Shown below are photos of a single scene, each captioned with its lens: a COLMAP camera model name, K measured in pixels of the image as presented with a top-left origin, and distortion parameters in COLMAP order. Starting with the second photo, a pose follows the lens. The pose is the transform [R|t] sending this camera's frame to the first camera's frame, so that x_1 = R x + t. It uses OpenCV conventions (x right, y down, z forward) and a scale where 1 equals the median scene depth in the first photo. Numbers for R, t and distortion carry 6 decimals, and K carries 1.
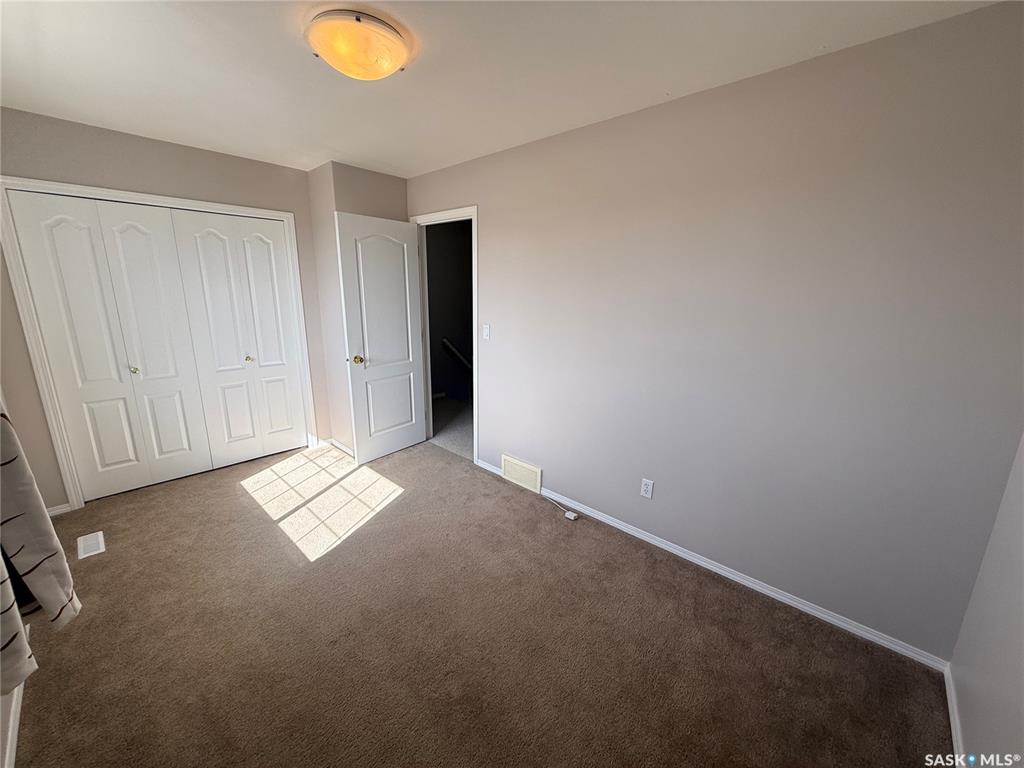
lens RADIAL K [[408.0, 0, 511.2], [0, 408.0, 383.3], [0, 0, 1]] dist [-0.000714, -0.000101]
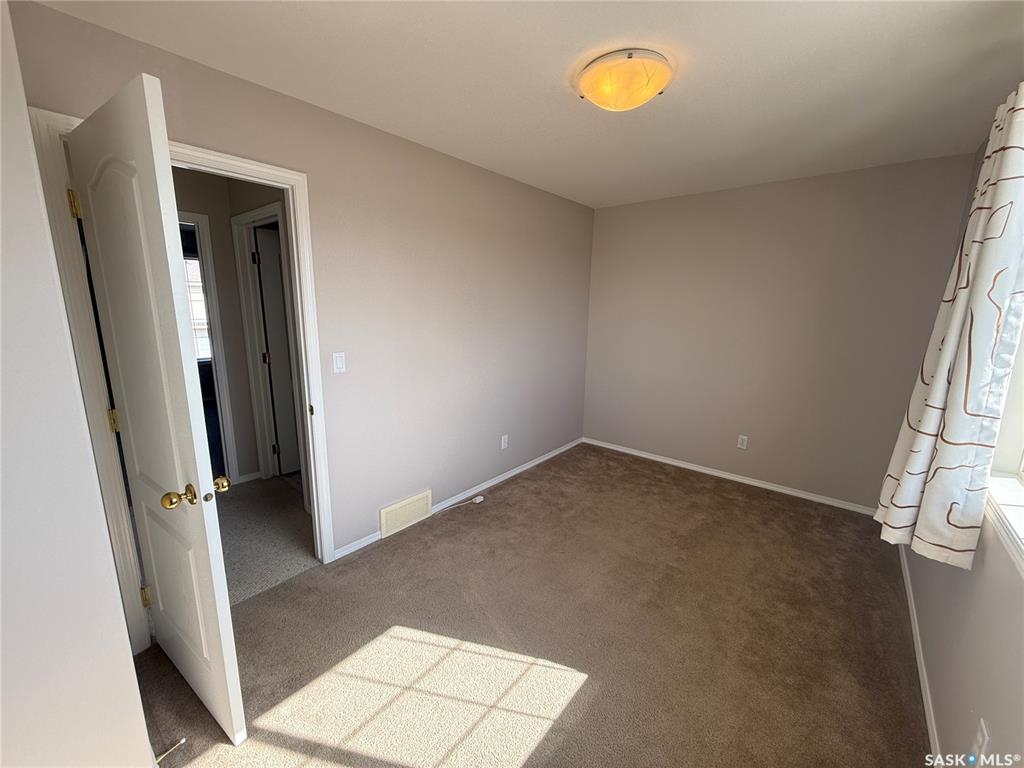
lens RADIAL K [[408.0, 0, 511.2], [0, 408.0, 383.3], [0, 0, 1]] dist [-0.000714, -0.000101]
pose [[-0.051160, -0.210994, 0.976148, -0.778803], [0.210281, 0.953239, 0.217063, -0.184528], [-0.976301, 0.216371, -0.004399, 0.729841]]
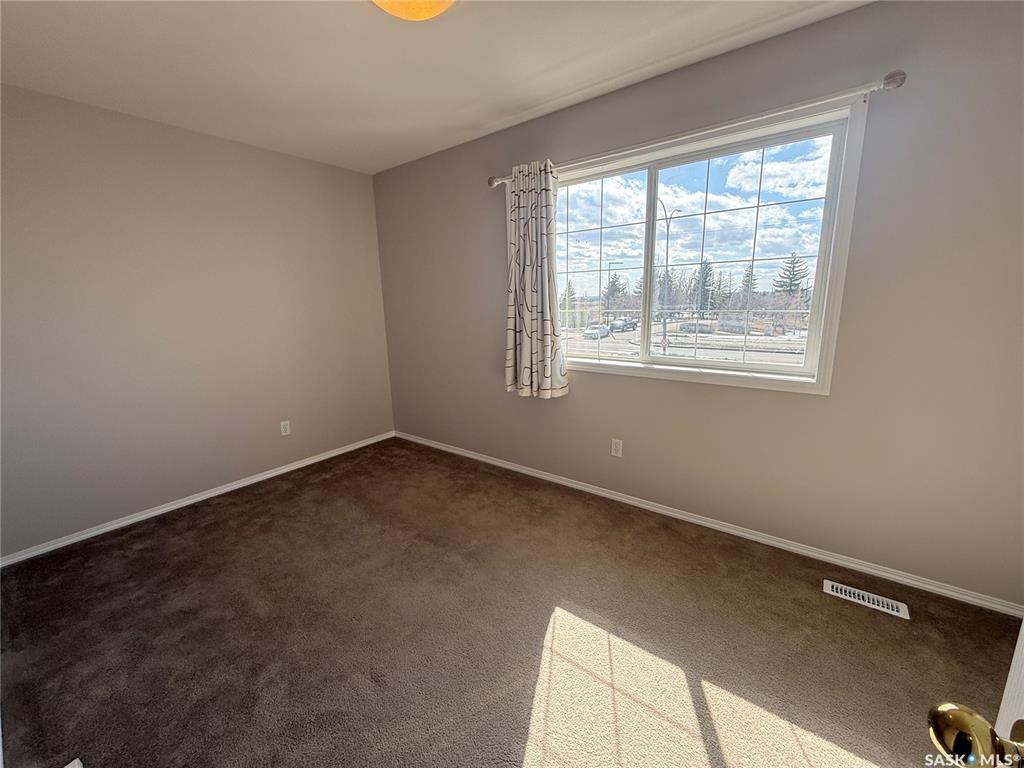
lens RADIAL K [[408.0, 0, 511.2], [0, 408.0, 383.3], [0, 0, 1]] dist [-0.000714, -0.000101]
pose [[-0.995518, 0.026917, -0.090664, -0.243690], [-0.013247, 0.909509, 0.415473, -0.200642], [0.093643, 0.414811, -0.905076, 1.087170]]
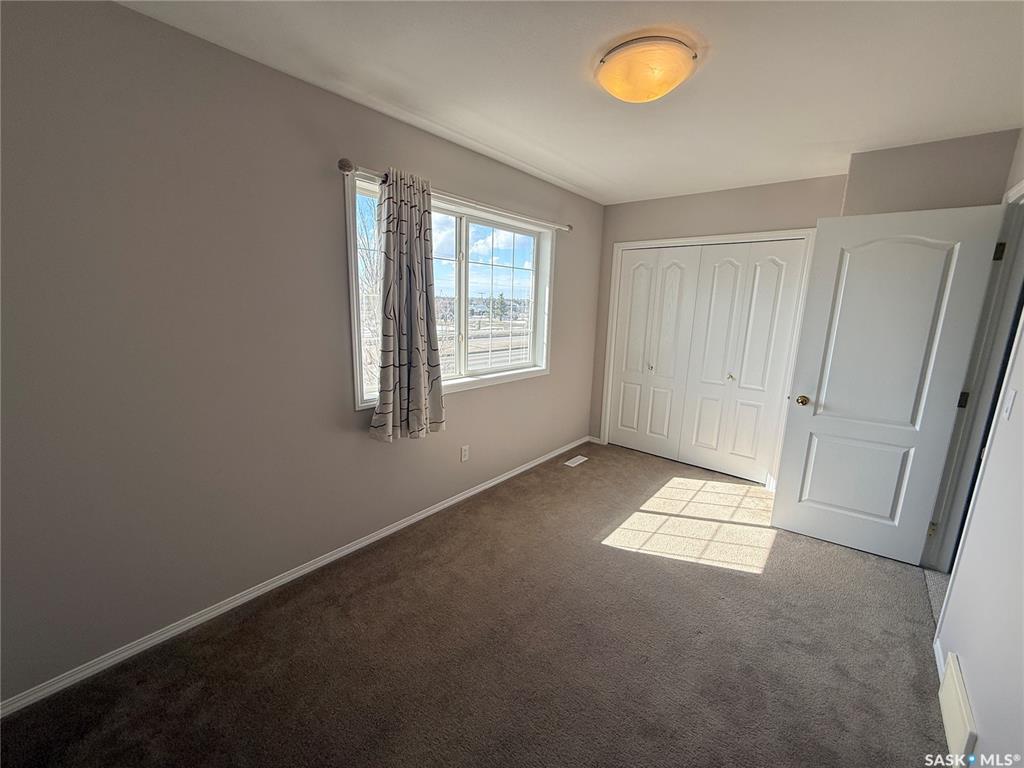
lens RADIAL K [[408.0, 0, 511.2], [0, 408.0, 383.3], [0, 0, 1]] dist [-0.000714, -0.000101]
pose [[0.046898, 0.183091, -0.981977, 0.384690], [-0.253587, 0.953035, 0.165583, -0.081046], [0.966175, 0.241251, 0.091125, 0.386976]]
